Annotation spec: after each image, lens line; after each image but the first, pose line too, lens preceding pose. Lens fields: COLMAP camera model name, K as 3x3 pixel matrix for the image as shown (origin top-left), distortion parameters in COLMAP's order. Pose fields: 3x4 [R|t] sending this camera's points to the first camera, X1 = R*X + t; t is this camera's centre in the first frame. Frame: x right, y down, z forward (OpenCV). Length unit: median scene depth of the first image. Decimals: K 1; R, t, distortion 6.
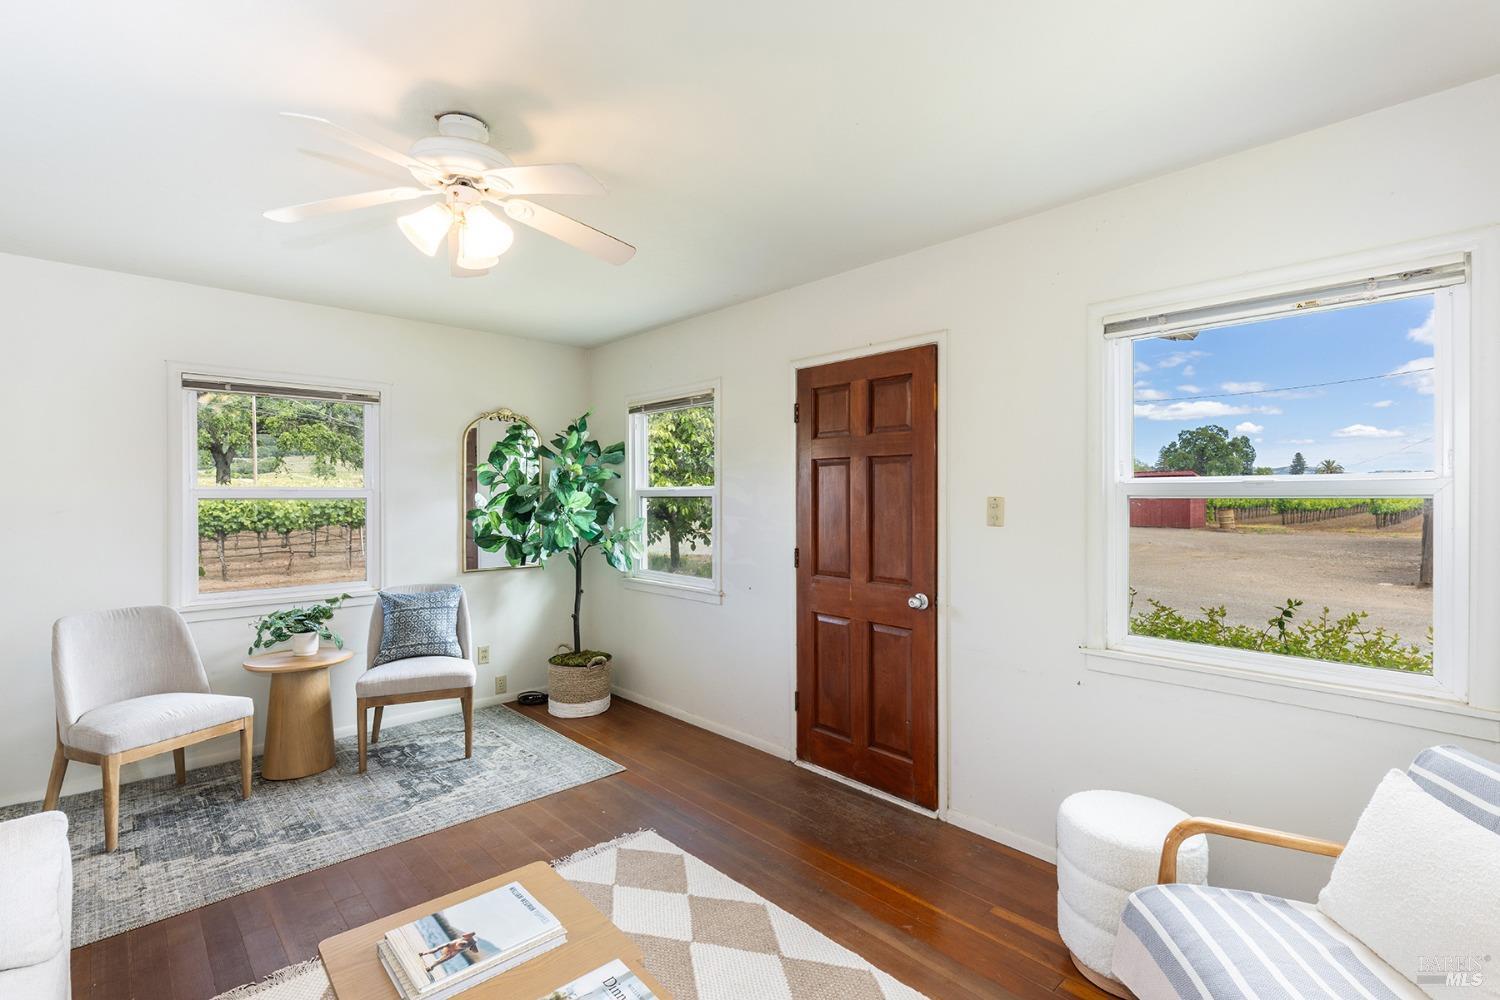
lens RADIAL K [[677.1, 0, 754.5], [0, 677.1, 497.7], [0, 0, 1]] dist [0.004885, 0.000150]
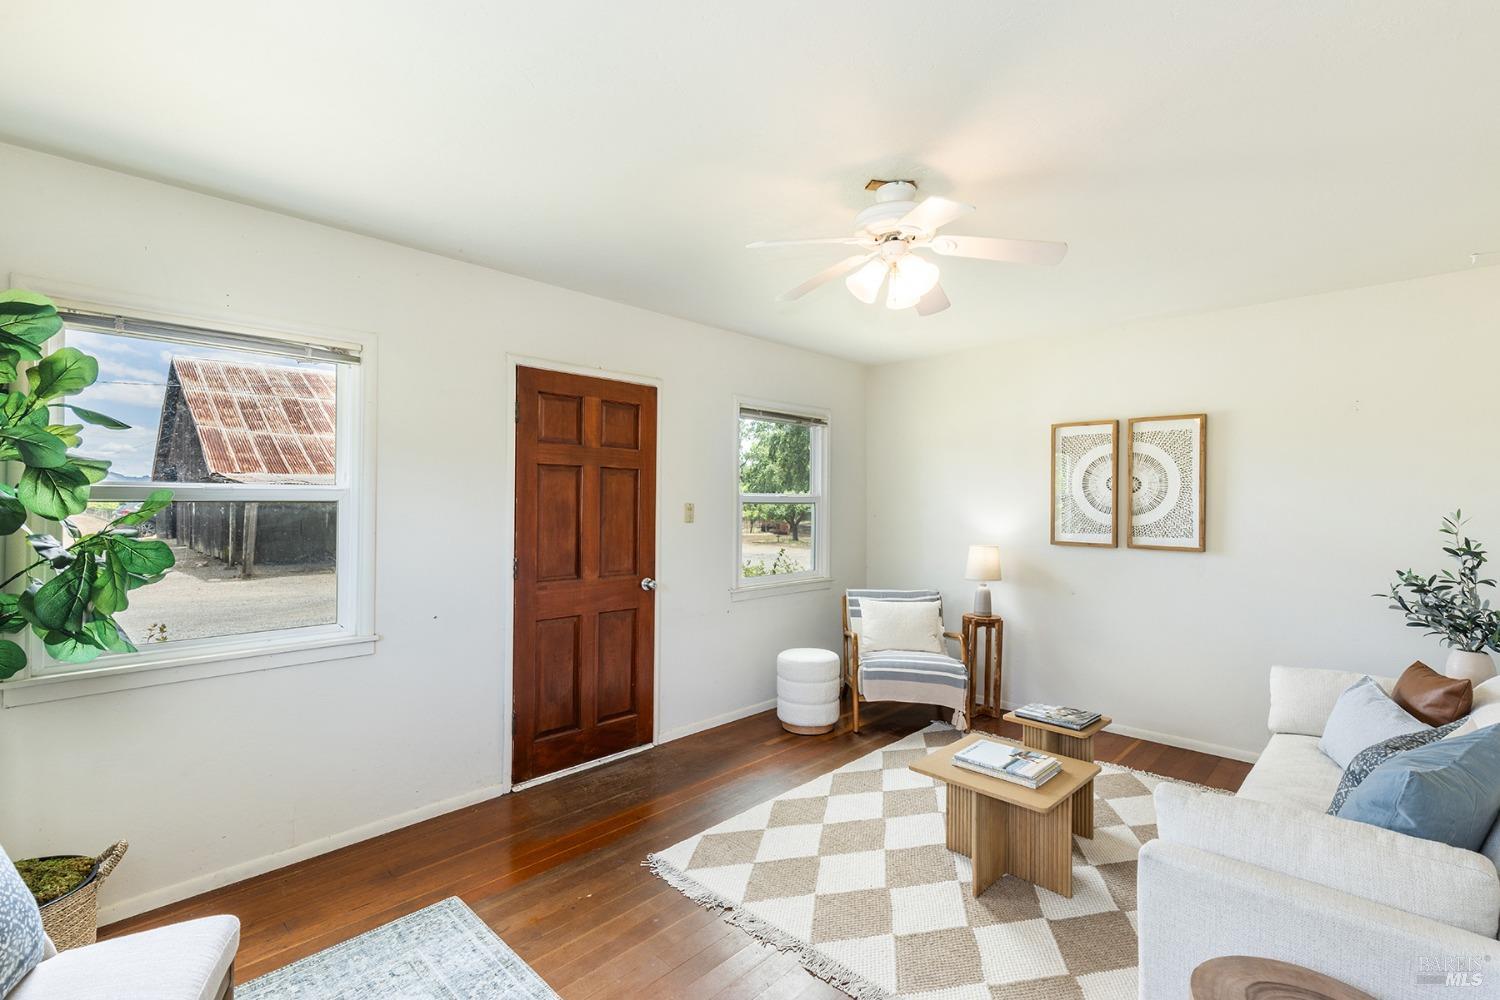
lens RADIAL K [[677.1, 0, 754.3], [0, 677.1, 502.9], [0, 0, 1]] dist [0.004885, 0.000150]
pose [[-0.038861, -0.001716, 0.999243, -0.995284], [-0.004338, 0.999989, 0.001548, -0.004112], [-0.999235, -0.004275, -0.038868, 0.806363]]
